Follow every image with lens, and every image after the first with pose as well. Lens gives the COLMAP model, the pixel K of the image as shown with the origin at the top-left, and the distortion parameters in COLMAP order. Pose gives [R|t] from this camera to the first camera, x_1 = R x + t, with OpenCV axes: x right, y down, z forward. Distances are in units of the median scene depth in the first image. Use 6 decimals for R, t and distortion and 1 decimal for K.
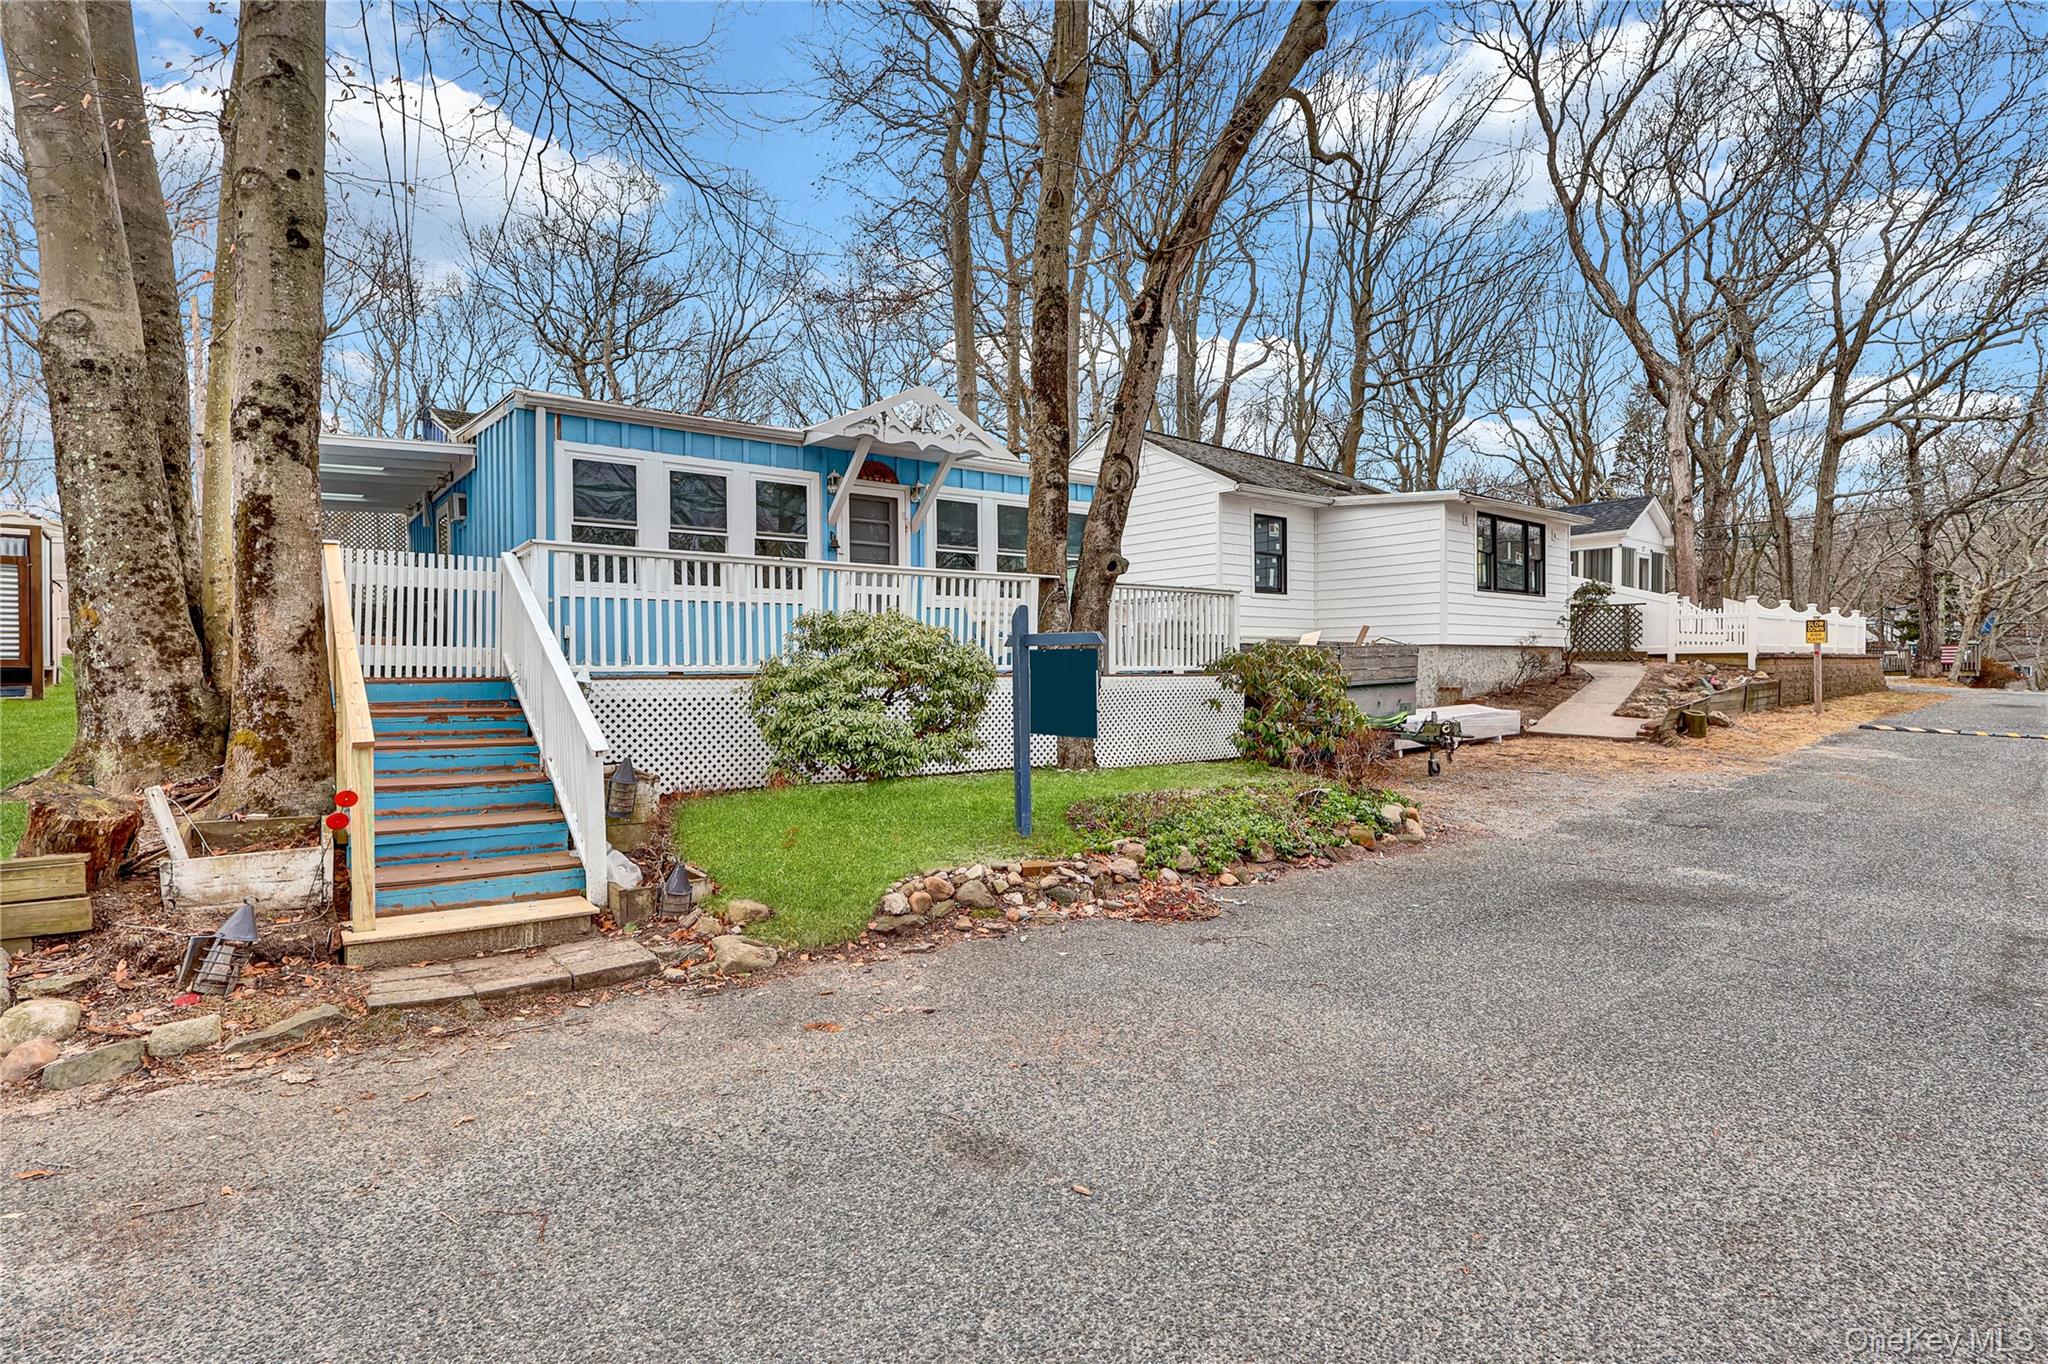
lens RADIAL K [[1015.8, 0, 1026.6], [0, 1015.8, 672.6], [0, 0, 1]] dist [-0.001556, 0.000070]
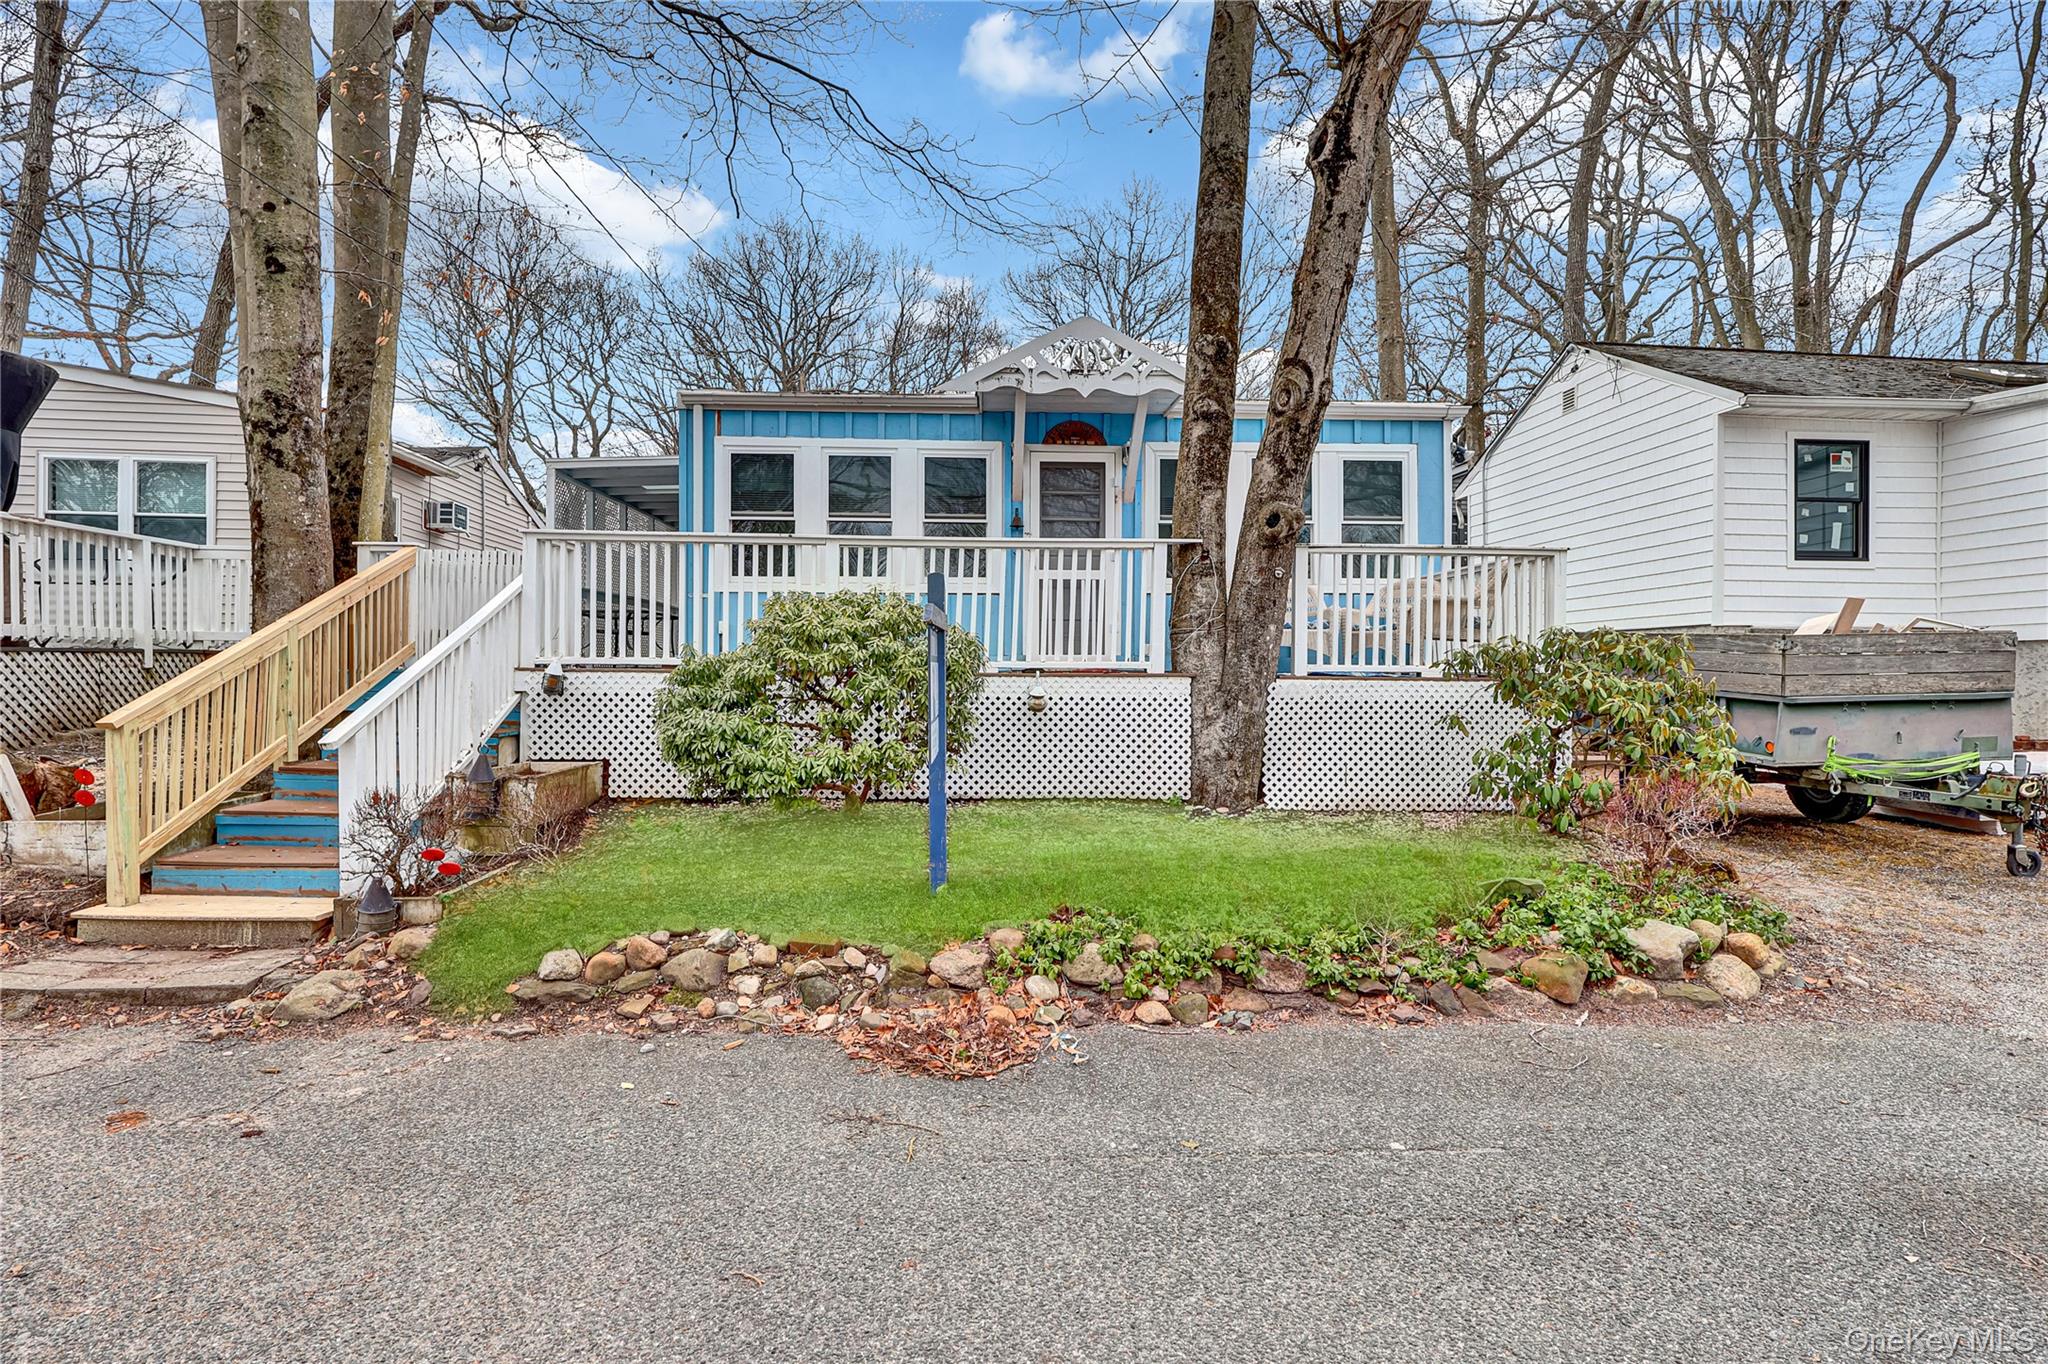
lens RADIAL K [[1015.8, 0, 1026.6], [0, 1015.8, 672.6], [0, 0, 1]] dist [-0.001556, 0.000070]
pose [[0.823657, 0.007552, -0.567038, 0.340011], [-0.012544, 0.999909, -0.004904, 0.005142], [0.566950, 0.011152, 0.823677, 0.330888]]
